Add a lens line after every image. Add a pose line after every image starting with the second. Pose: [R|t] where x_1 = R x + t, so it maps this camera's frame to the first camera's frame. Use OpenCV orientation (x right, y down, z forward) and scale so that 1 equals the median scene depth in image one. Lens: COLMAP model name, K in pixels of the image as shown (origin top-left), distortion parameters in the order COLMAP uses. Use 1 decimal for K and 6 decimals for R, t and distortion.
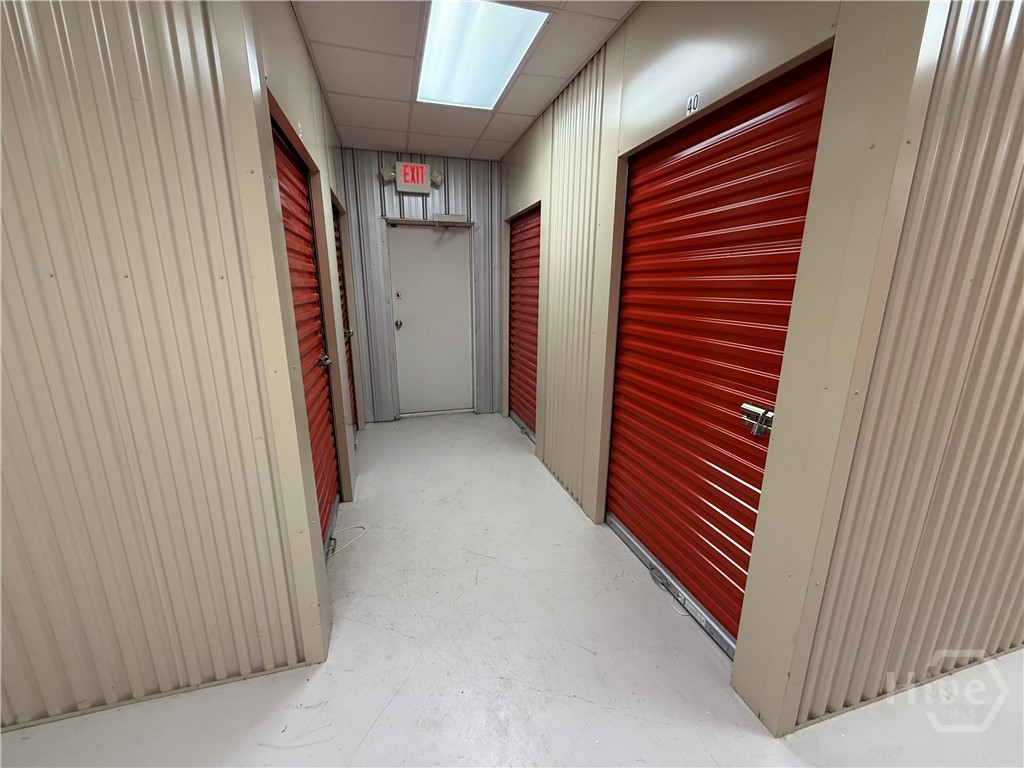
lens RADIAL K [[409.6, 0, 510.1], [0, 409.6, 385.7], [0, 0, 1]] dist [0.002191, 0.000235]
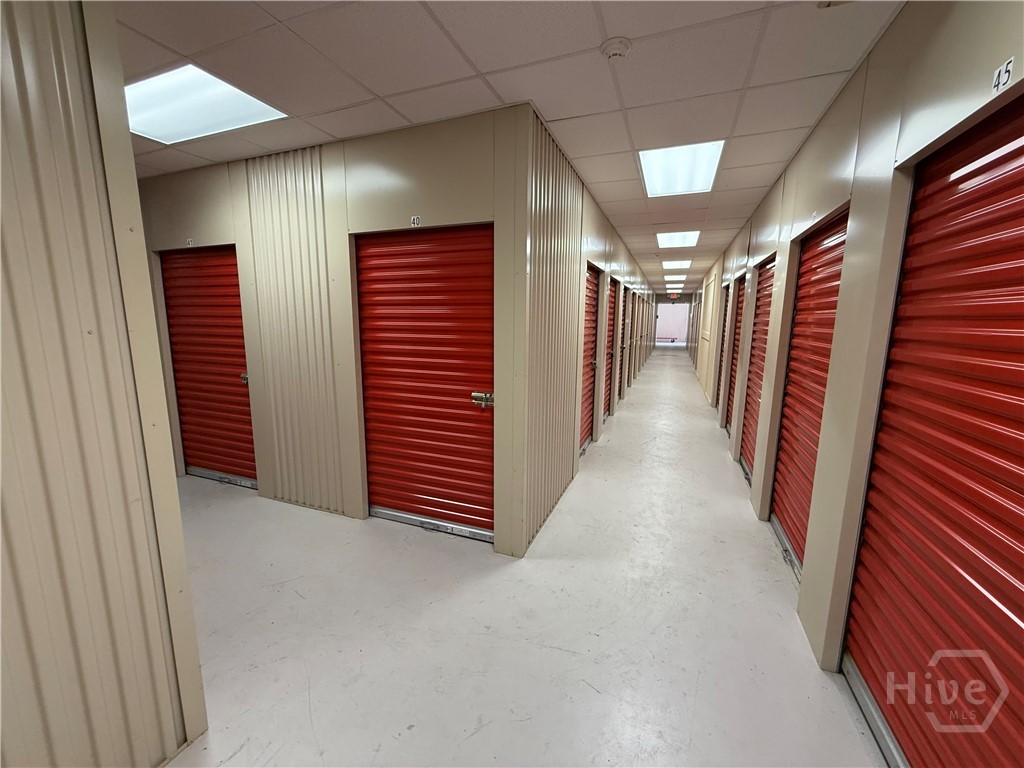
lens RADIAL K [[409.6, 0, 512.3], [0, 409.6, 383.4], [0, 0, 1]] dist [0.002191, 0.000235]
pose [[0.606039, -0.127675, 0.785122, -0.469072], [0.184877, 0.982613, 0.017083, 0.001852], [-0.773652, 0.134798, 0.619106, -0.161378]]
